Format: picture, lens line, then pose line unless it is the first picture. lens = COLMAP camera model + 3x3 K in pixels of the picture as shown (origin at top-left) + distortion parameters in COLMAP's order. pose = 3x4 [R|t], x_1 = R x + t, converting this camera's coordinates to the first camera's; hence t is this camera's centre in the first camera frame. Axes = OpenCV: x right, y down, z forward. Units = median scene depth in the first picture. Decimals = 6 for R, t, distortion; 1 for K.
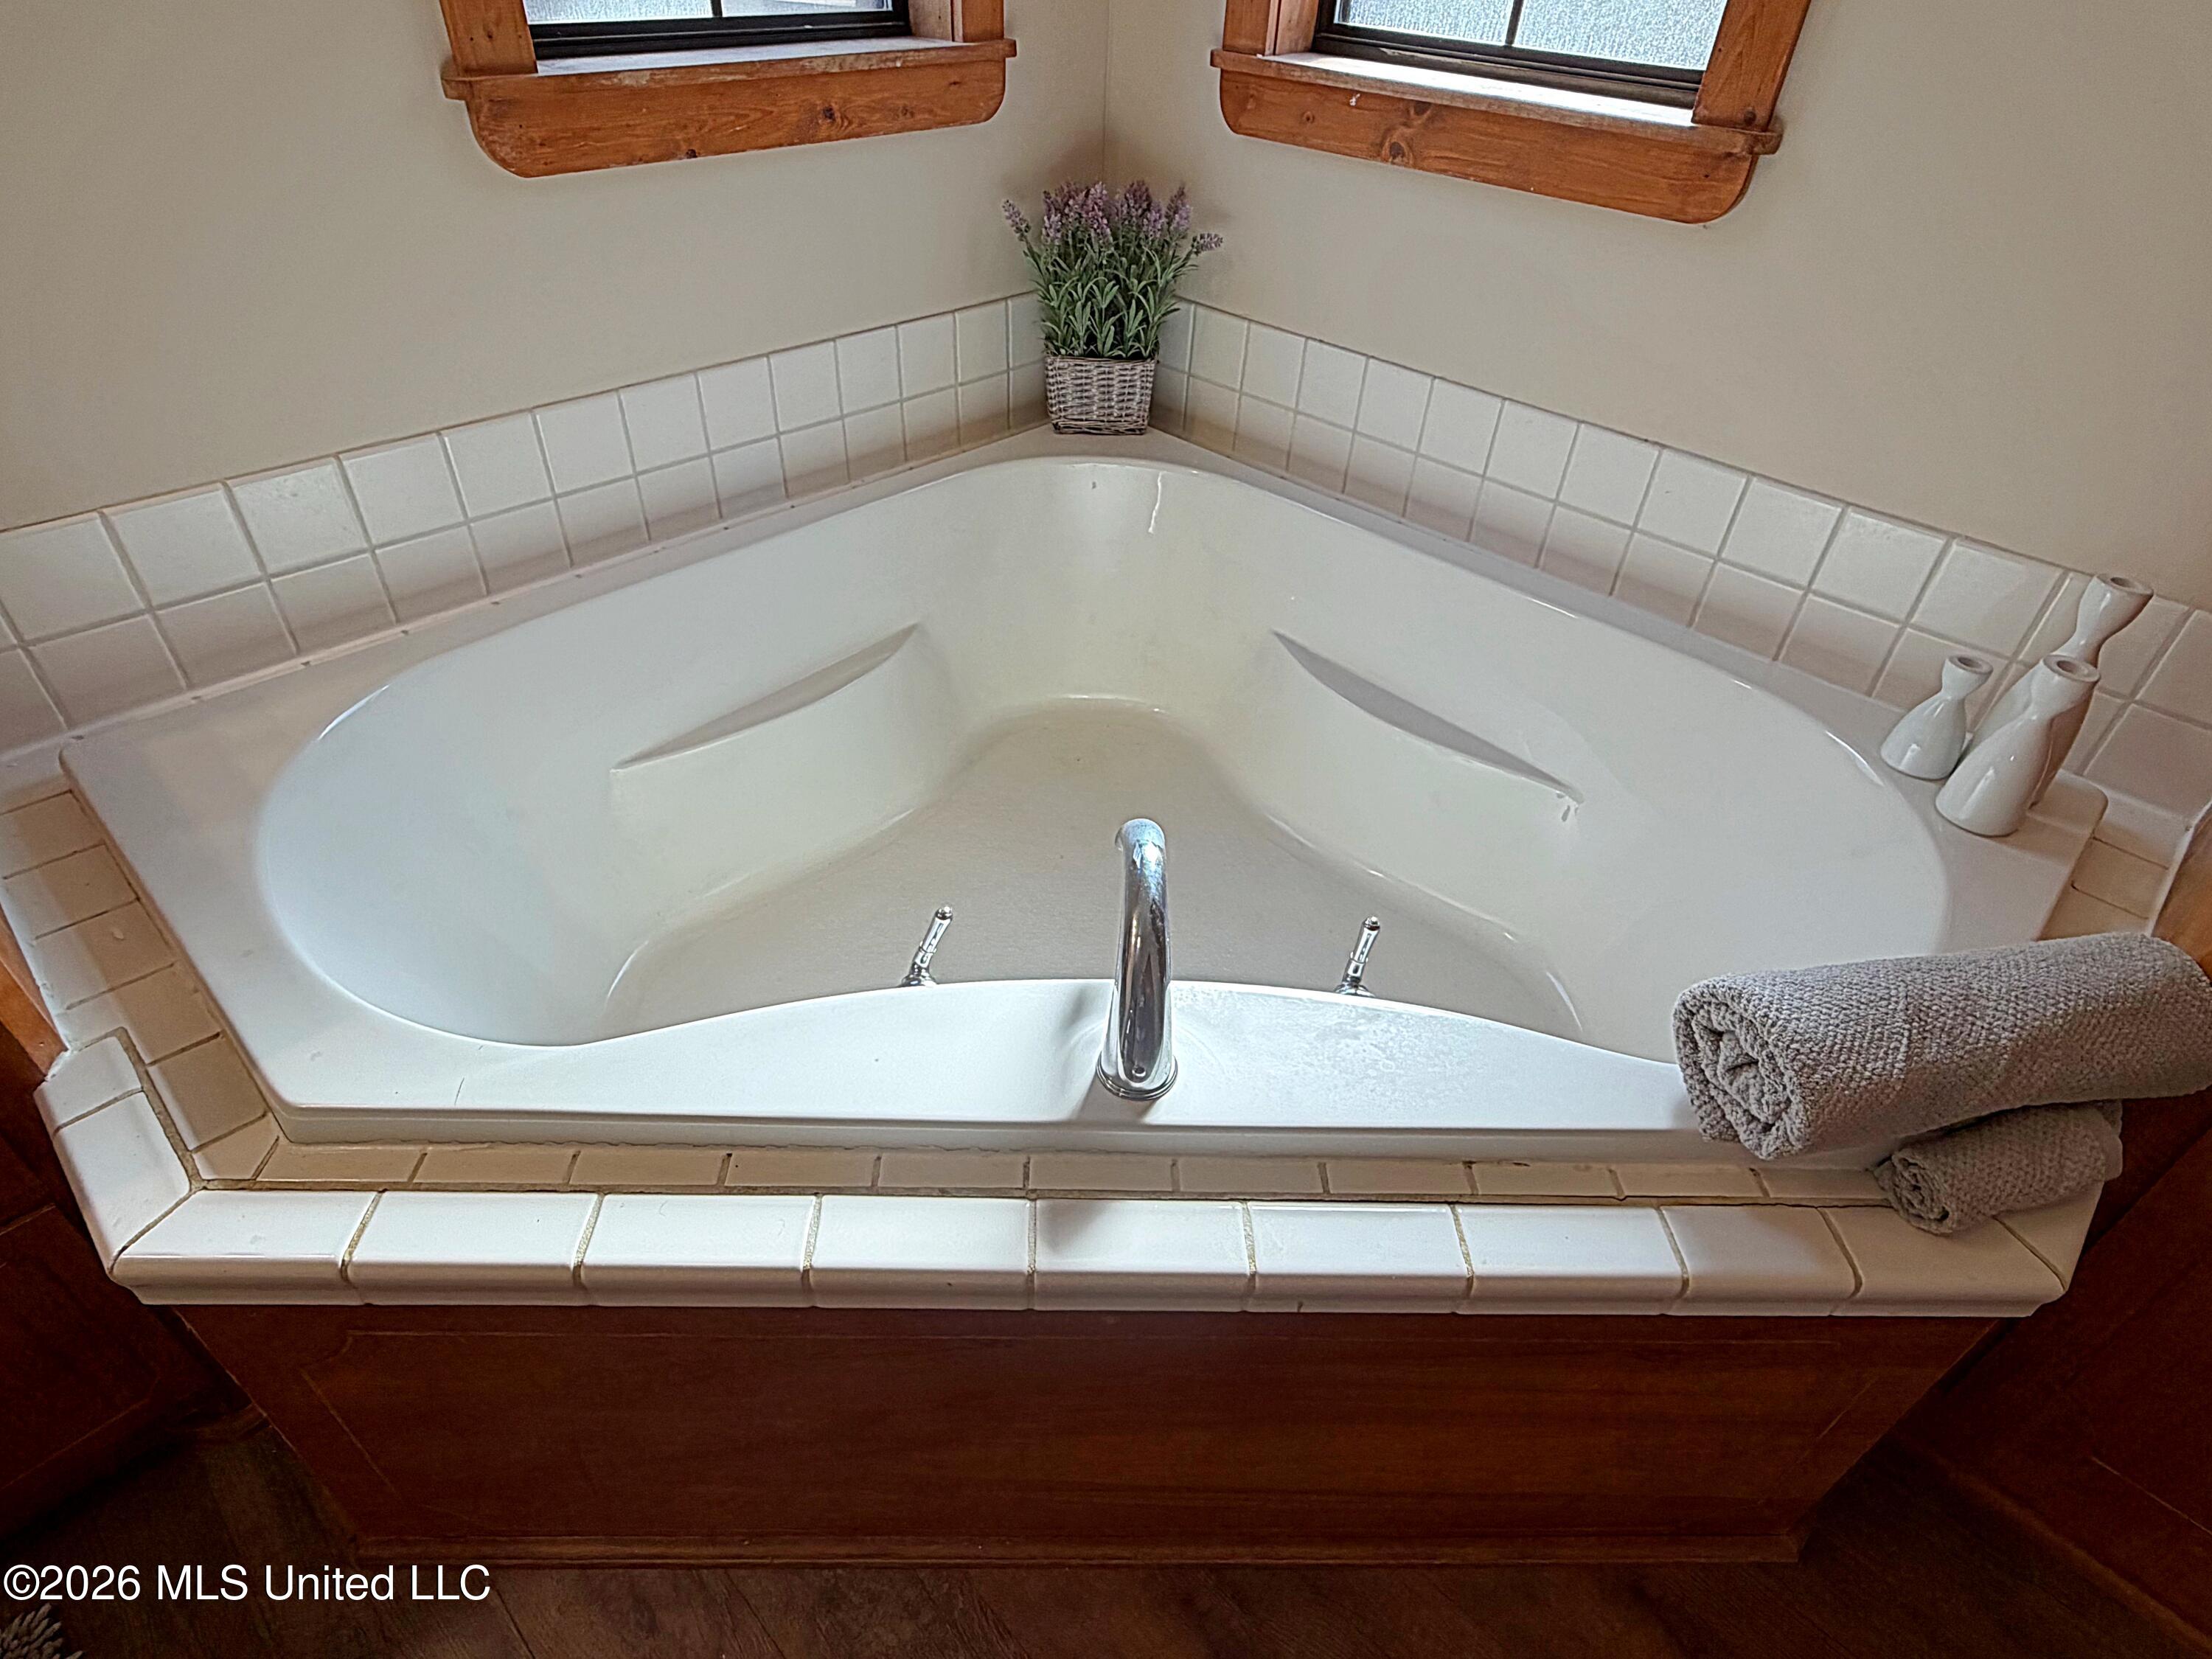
lens RADIAL K [[1184.3, 0, 1104.2], [0, 1184.3, 838.5], [0, 0, 1]] dist [0.000185, -0.000155]
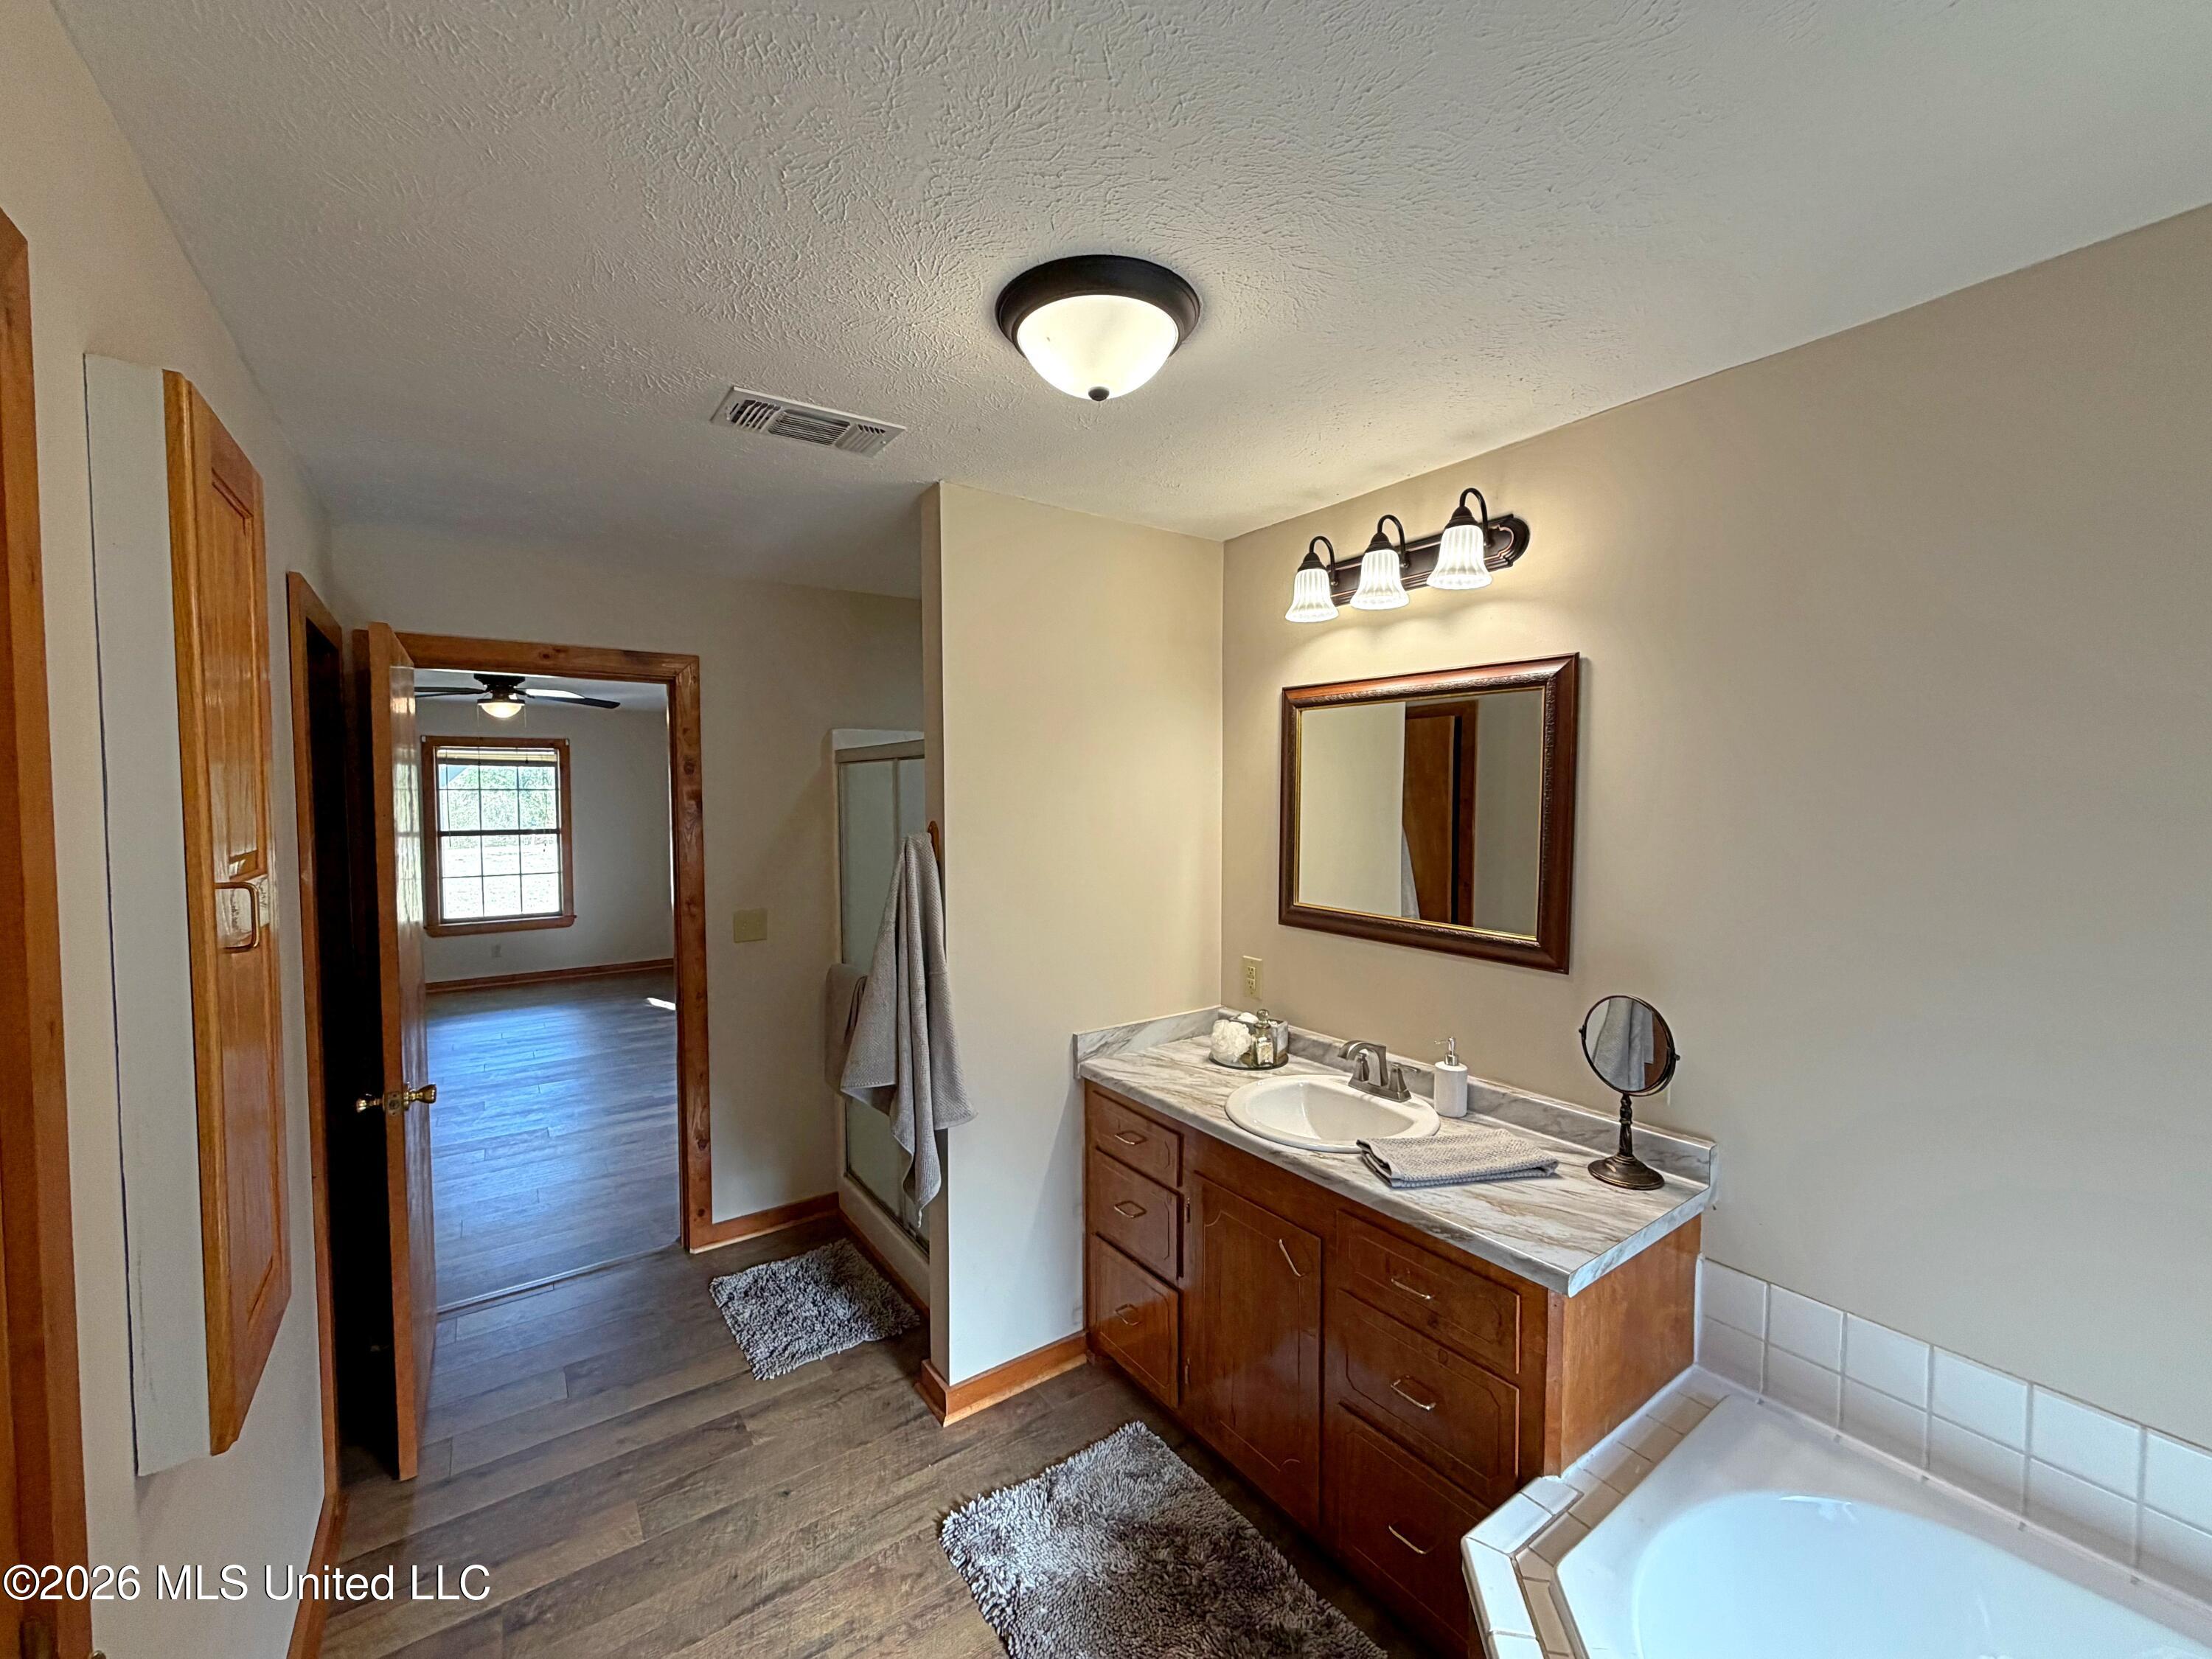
lens RADIAL K [[891.2, 0, 1096.5], [0, 891.2, 828.2], [0, 0, 1]] dist [-0.000772, 0.000370]
pose [[-0.181216, 0.000606, -0.983443, 0.557407], [-0.636091, 0.762587, 0.117680, -0.249233], [0.750032, 0.646885, -0.137808, -0.076135]]
